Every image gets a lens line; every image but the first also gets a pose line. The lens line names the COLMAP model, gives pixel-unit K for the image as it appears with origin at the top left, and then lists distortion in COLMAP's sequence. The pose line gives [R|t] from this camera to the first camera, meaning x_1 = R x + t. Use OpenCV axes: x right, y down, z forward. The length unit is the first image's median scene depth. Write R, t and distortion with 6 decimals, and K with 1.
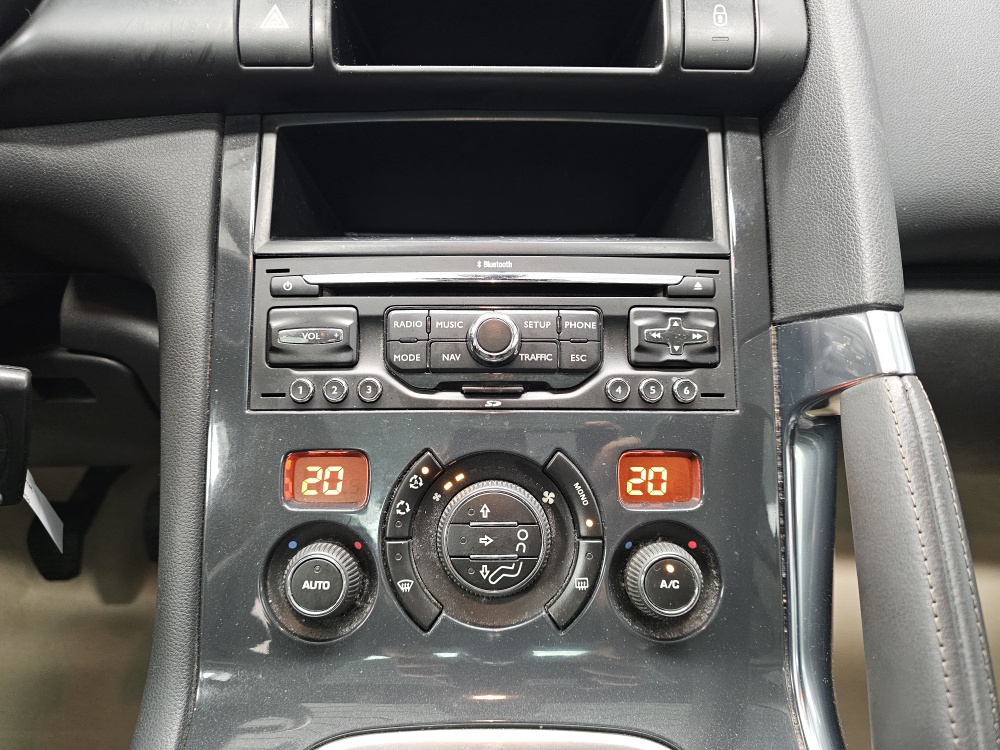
lens RADIAL K [[686.7, 0, 505.6], [0, 686.7, 380.0], [0, 0, 1]] dist [0.044130, -0.044196]
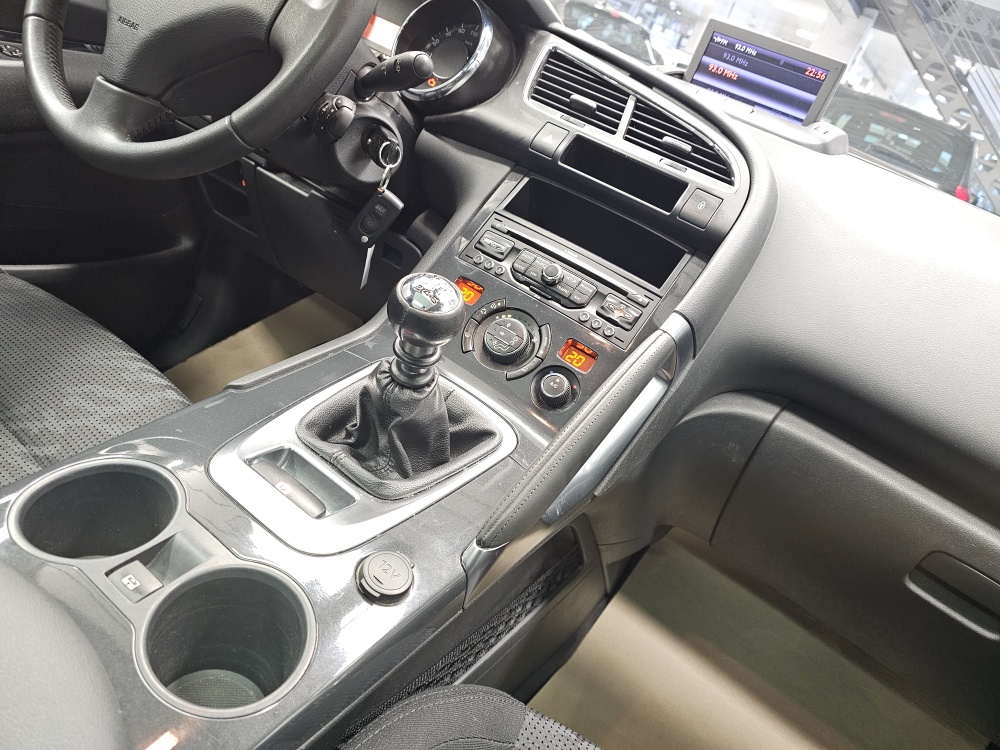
lens RADIAL K [[677.1, 0, 504.4], [0, 677.1, 366.8], [0, 0, 1]] dist [0.078159, -0.078398]
pose [[0.798983, 0.487684, -0.351840, 0.834808], [-0.558412, 0.818811, -0.133133, 0.608916], [0.223163, 0.302843, 0.926544, -1.143464]]
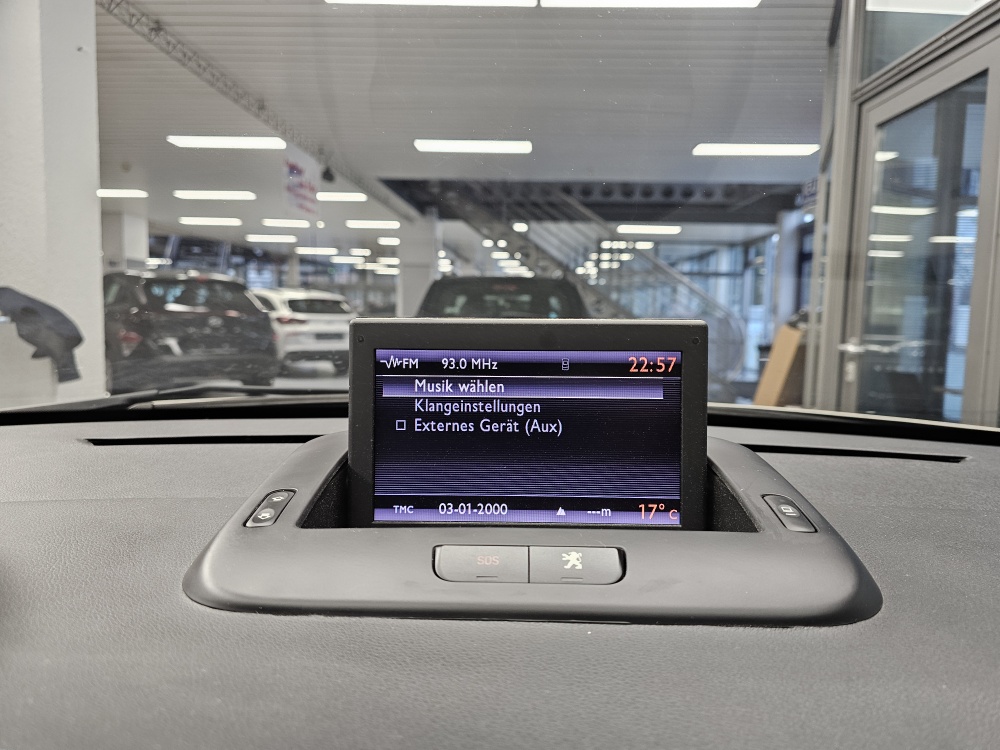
lens RADIAL K [[686.6, 0, 511.3], [0, 686.6, 377.7], [0, 0, 1]] dist [0.045822, -0.044833]
pose [[0.999781, 0.010956, -0.017819, -0.034383], [-0.018417, 0.864963, -0.501497, -1.037078], [0.009918, 0.501716, 0.864976, 0.579630]]
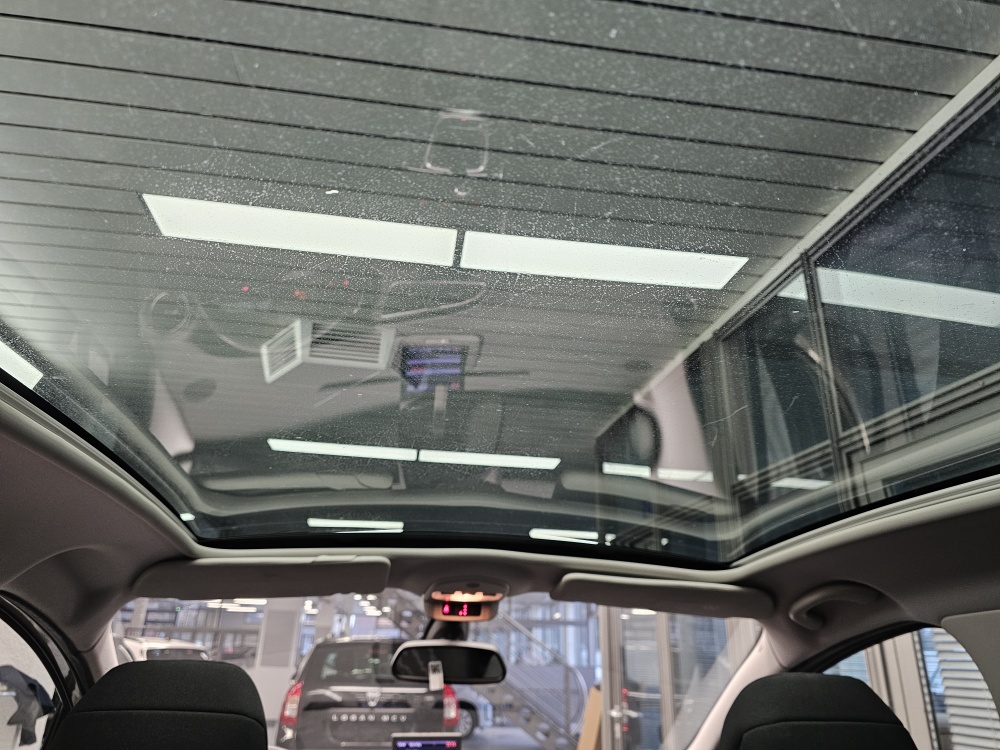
lens RADIAL K [[689.8, 0, 496.5], [0, 689.8, 377.6], [0, 0, 1]] dist [0.042097, -0.039658]
pose [[0.987560, 0.071431, 0.140079, -0.545666], [0.078571, 0.547493, -0.833114, 2.013736], [-0.136202, 0.833756, 0.535070, -4.989208]]
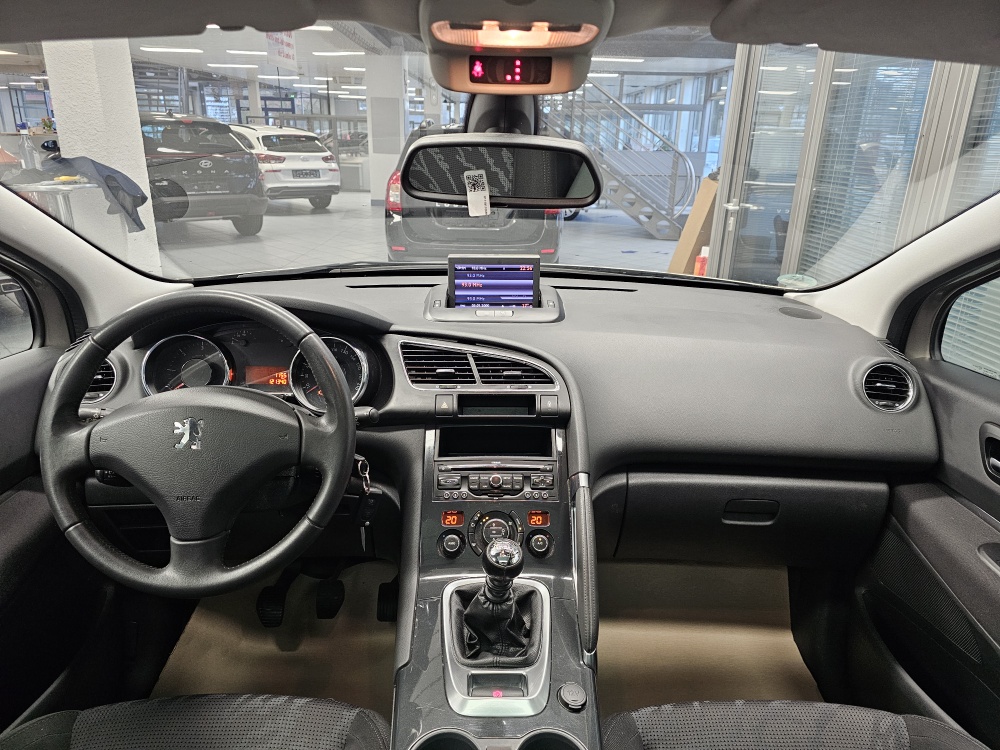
lens RADIAL K [[677.1, 0, 504.4], [0, 677.1, 366.8], [0, 0, 1]] dist [0.078159, -0.078398]
pose [[0.999795, 0.003617, 0.019919, -0.048148], [0.002333, 0.956759, -0.290873, 0.436136], [-0.020110, 0.290860, 0.956554, -2.879516]]
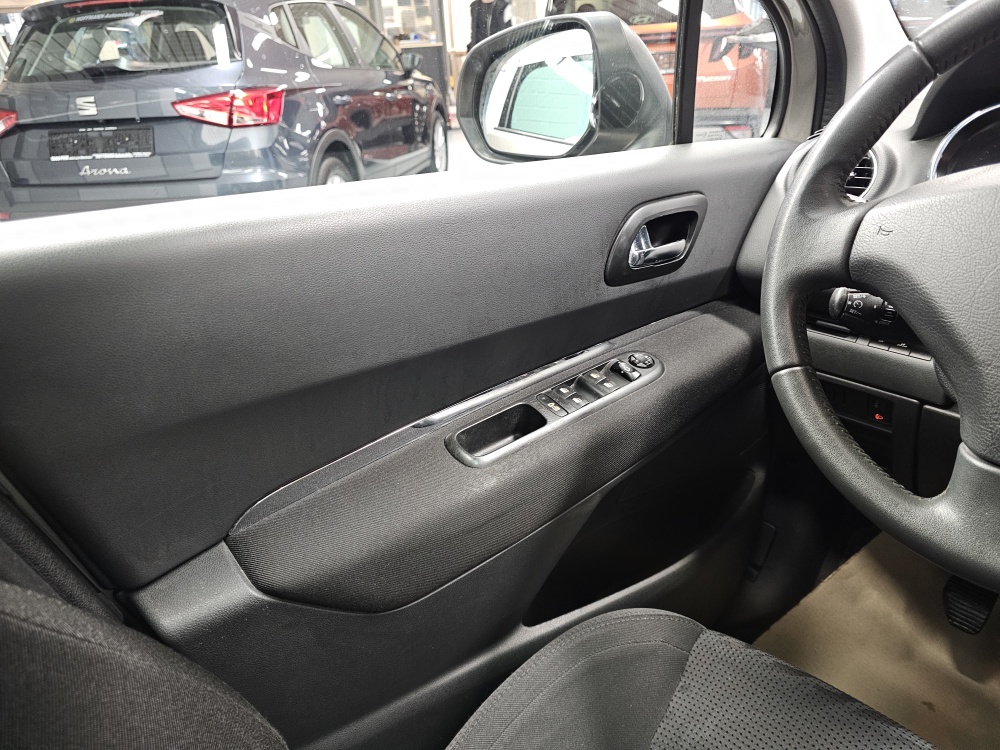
lens RADIAL K [[686.7, 0, 505.6], [0, 686.7, 380.0], [0, 0, 1]] dist [0.044130, -0.044196]
pose [[0.641287, 0.289255, -0.710692, -1.098357], [-0.397710, 0.917396, 0.014515, 0.510661], [0.656185, 0.273341, 0.703354, -1.422602]]
